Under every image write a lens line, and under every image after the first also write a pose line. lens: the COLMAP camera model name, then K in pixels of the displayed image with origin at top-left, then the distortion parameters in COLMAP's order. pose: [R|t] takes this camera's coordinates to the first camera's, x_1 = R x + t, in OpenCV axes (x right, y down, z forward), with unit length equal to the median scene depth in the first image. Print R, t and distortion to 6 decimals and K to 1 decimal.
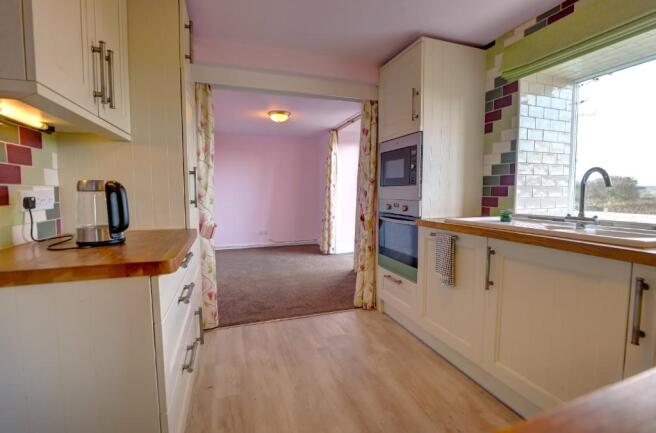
lens RADIAL K [[283.6, 0, 331.8], [0, 283.6, 220.9], [0, 0, 1]] dist [0.004577, 0.000340]
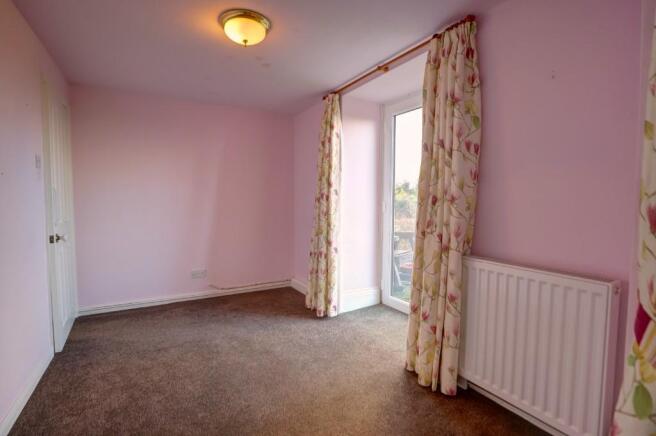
lens RADIAL K [[308.0, 0, 327.8], [0, 308.0, 218.2], [0, 0, 1]] dist [-0.000092, 0.000035]
pose [[0.985222, -0.003165, 0.171251, -0.111317], [0.009303, 0.999342, -0.035051, -0.053494], [-0.171027, 0.036126, 0.984604, 0.416466]]
